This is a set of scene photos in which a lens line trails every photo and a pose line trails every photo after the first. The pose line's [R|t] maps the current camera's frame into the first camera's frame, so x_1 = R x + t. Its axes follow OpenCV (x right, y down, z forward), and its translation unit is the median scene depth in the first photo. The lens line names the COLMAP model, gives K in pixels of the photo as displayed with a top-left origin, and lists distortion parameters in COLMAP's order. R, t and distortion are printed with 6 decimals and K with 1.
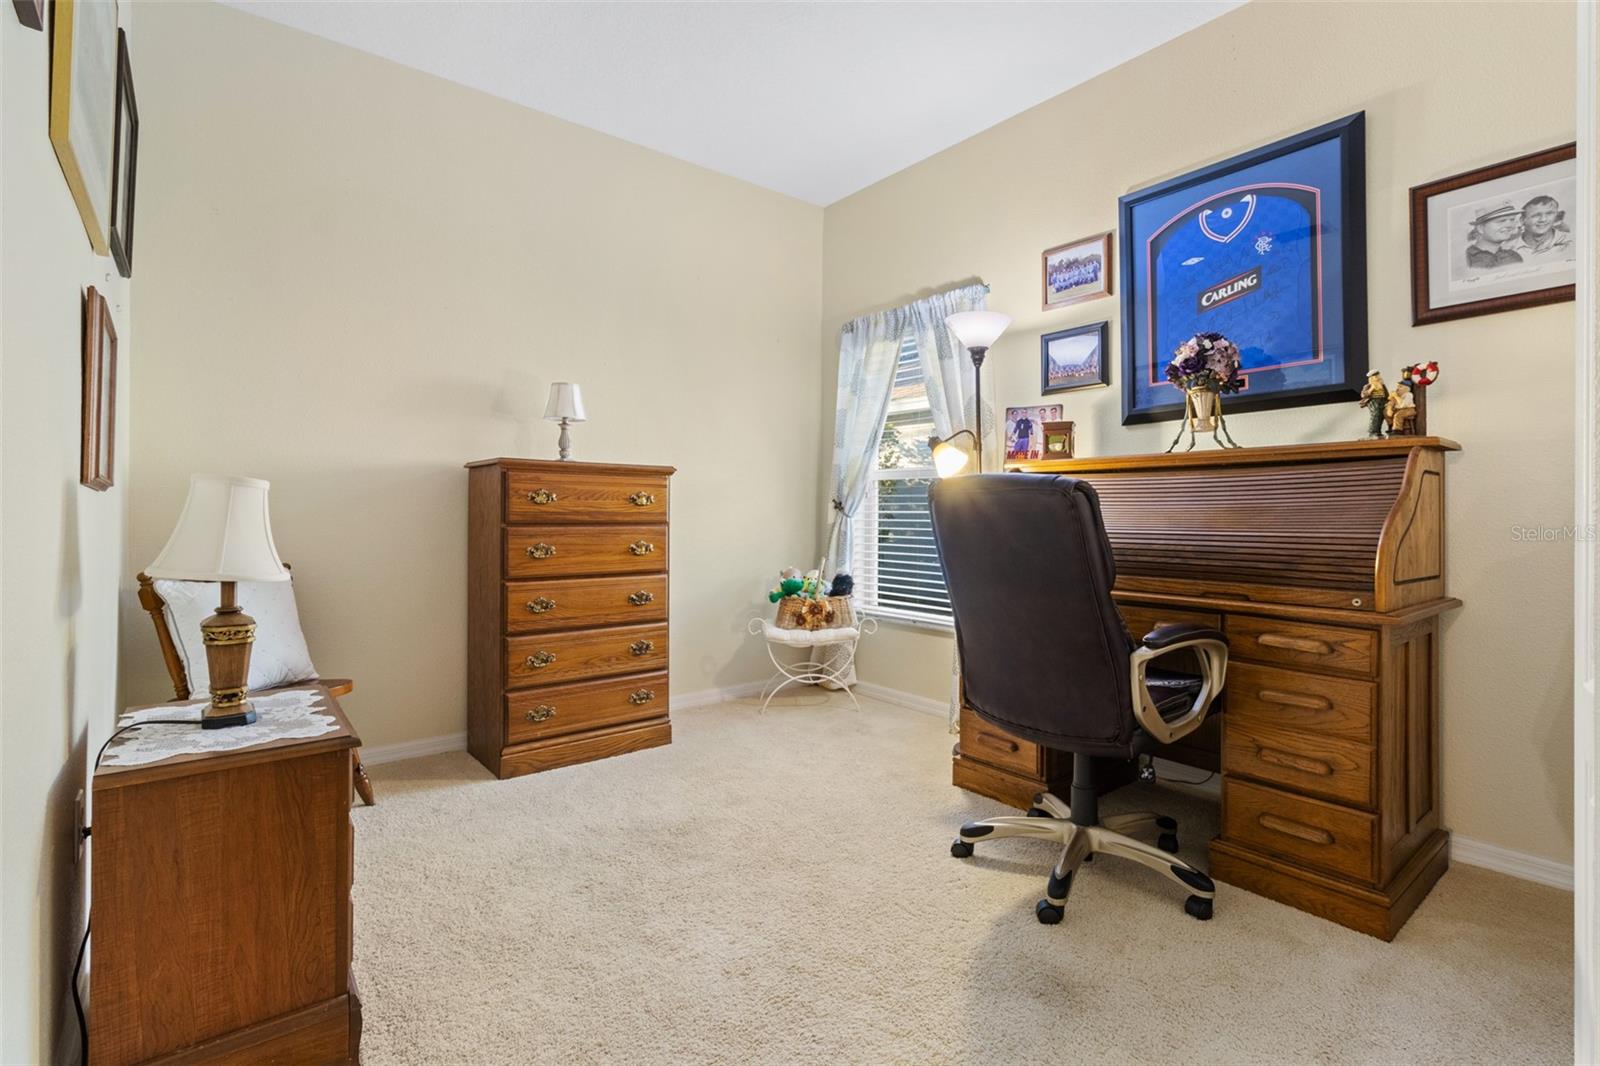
lens RADIAL K [[740.5, 0, 805.4], [0, 740.5, 523.1], [0, 0, 1]] dist [-0.000738, -0.000465]
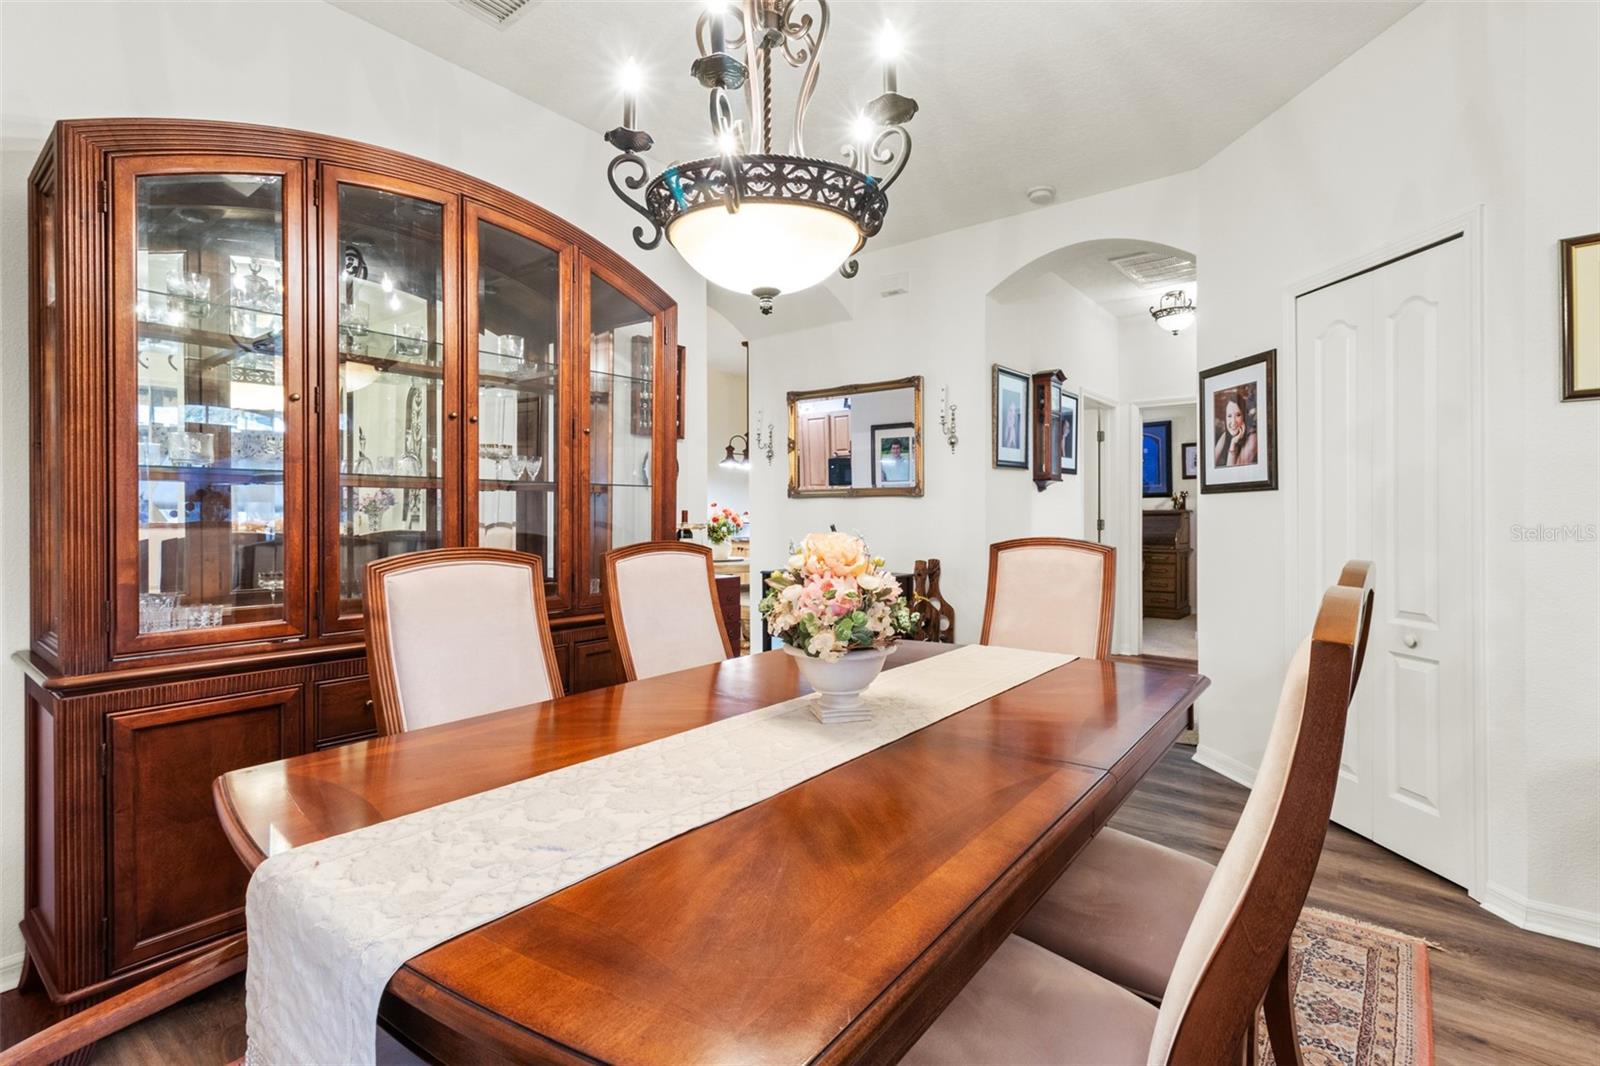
lens RADIAL K [[740.5, 0, 797.2], [0, 740.5, 527.7], [0, 0, 1]] dist [-0.000738, -0.000465]
pose [[0.977432, -0.001485, 0.211247, -2.160483], [0.001008, 0.999997, 0.002366, -0.024529], [-0.211250, -0.002100, 0.977430, -2.590605]]
